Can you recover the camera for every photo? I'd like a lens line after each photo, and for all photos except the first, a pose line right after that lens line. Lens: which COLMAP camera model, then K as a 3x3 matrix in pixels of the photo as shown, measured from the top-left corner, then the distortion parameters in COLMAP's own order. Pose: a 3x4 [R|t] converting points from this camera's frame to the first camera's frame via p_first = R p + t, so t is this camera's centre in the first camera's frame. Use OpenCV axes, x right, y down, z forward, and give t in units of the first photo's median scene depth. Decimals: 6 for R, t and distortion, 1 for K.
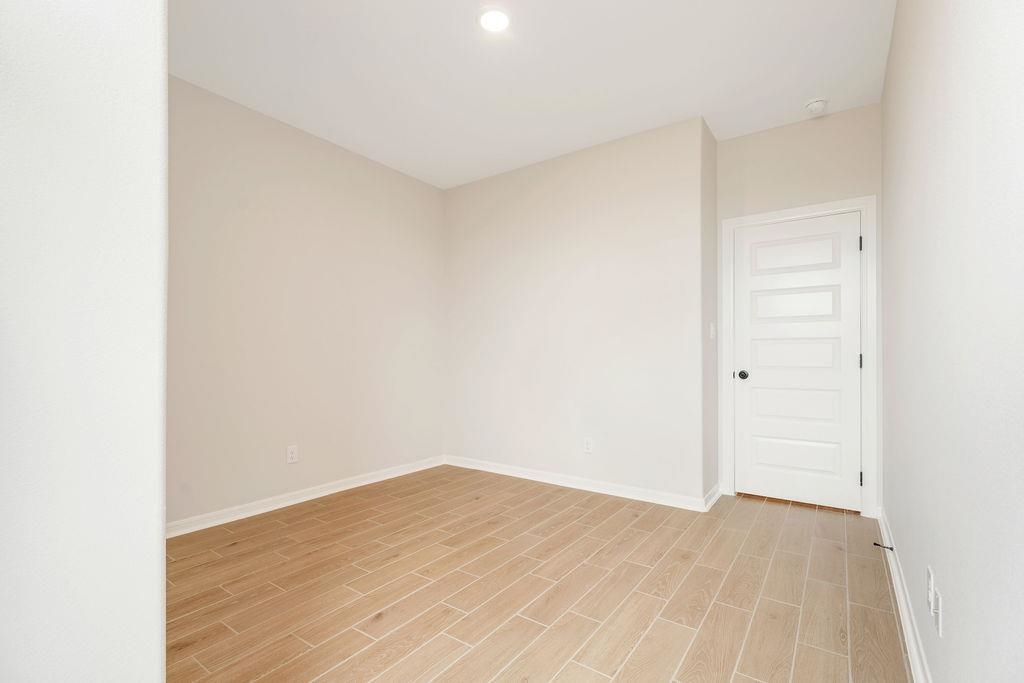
lens RADIAL K [[459.9, 0, 510.9], [0, 459.9, 347.5], [0, 0, 1]] dist [-0.002850, 0.001823]
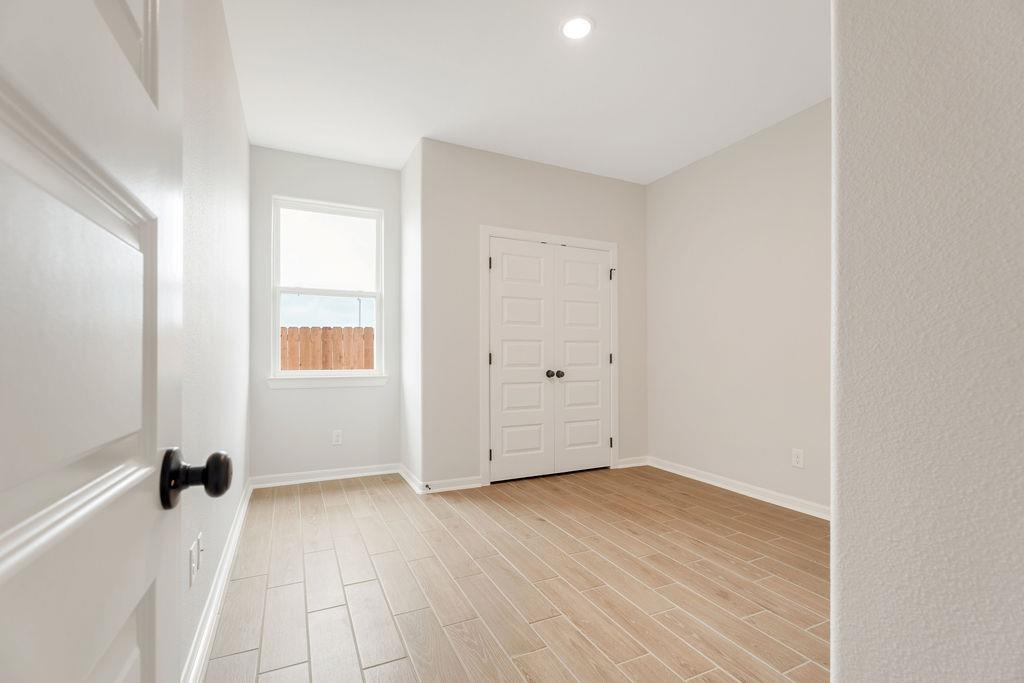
lens RADIAL K [[459.9, 0, 511.3], [0, 459.9, 356.9], [0, 0, 1]] dist [-0.002850, 0.001823]
pose [[-0.485441, 0.000407, -0.874269, 0.828398], [0.017275, 0.999809, -0.009126, 0.027507], [0.874099, -0.019533, -0.485355, 1.221411]]
